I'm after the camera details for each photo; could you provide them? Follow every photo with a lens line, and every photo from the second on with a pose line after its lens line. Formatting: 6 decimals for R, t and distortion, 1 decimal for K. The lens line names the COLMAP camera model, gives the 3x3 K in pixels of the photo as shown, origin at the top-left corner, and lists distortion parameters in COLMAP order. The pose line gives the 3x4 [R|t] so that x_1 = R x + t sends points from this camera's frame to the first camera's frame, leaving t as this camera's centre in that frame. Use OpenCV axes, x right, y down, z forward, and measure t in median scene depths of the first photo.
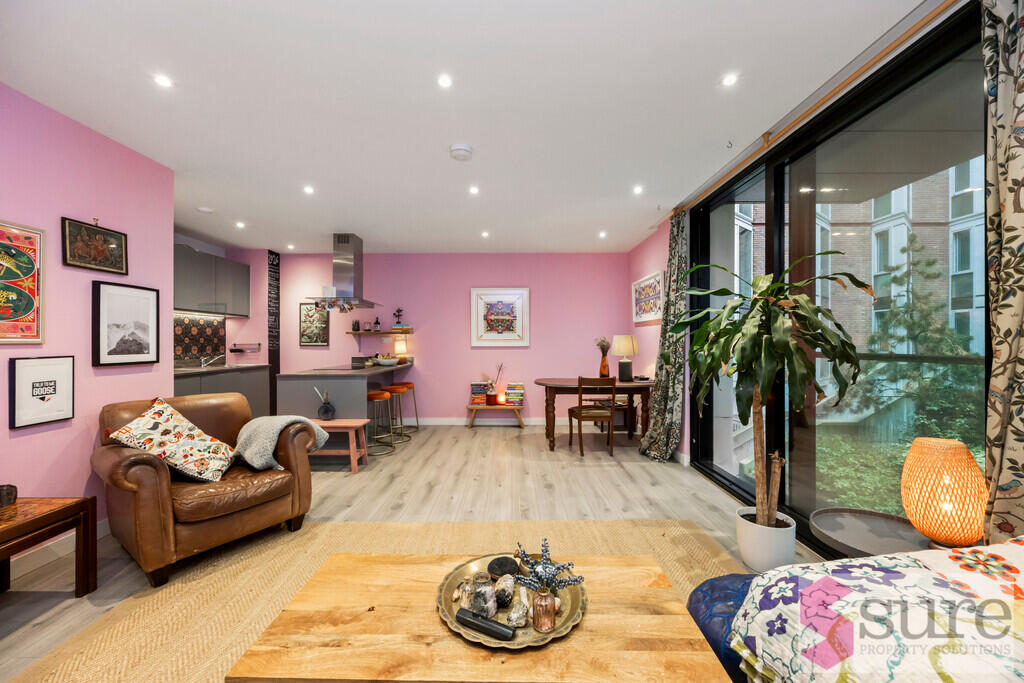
lens RADIAL K [[395.4, 0, 512.2], [0, 395.4, 340.8], [0, 0, 1]] dist [-0.003868, -0.001323]
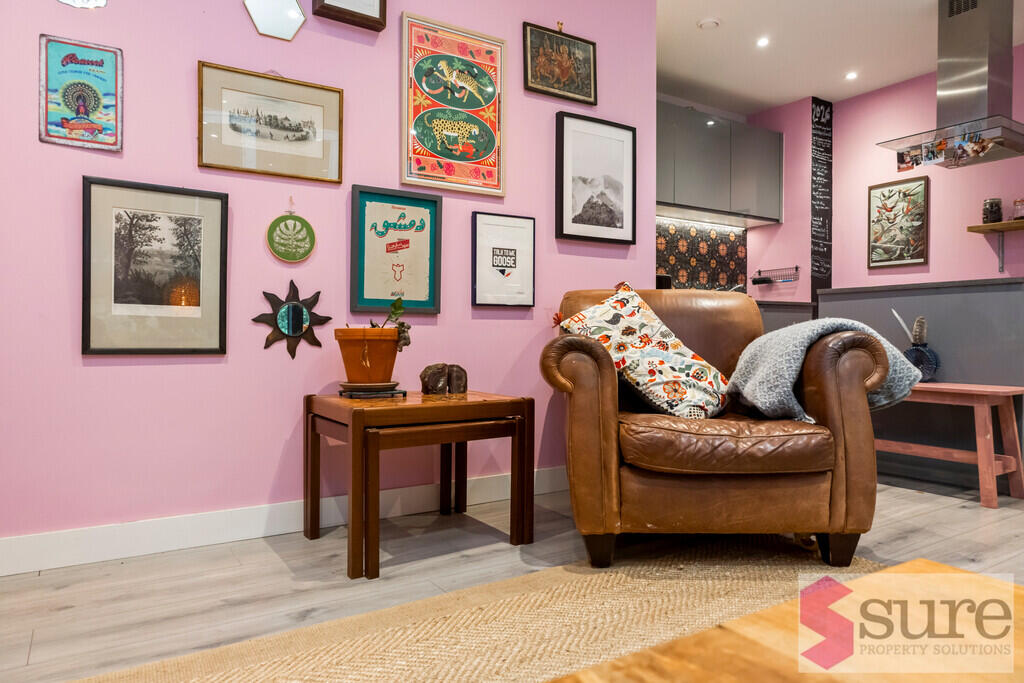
lens RADIAL K [[667.5, 0, 508.6], [0, 667.5, 337.3], [0, 0, 1]] dist [-0.006433, 0.001485]
pose [[0.540555, 0.008688, -0.841264, -0.112606], [-0.003023, 0.999960, 0.008385, 0.200872], [0.841303, -0.001990, 0.540560, 0.261359]]
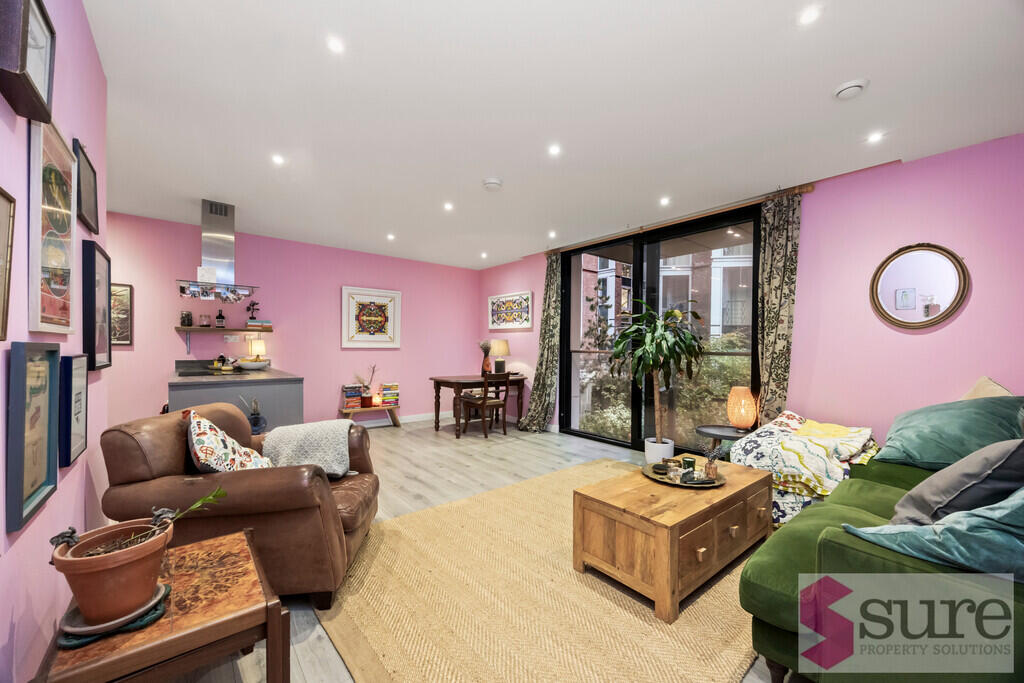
lens RADIAL K [[395.4, 0, 512.2], [0, 395.4, 348.6], [0, 0, 1]] dist [-0.003868, -0.001323]
pose [[0.764714, 0.006124, 0.644341, -0.821561], [-0.012632, 0.999905, 0.005489, 0.013201], [-0.644246, -0.012337, 0.764719, 0.031817]]
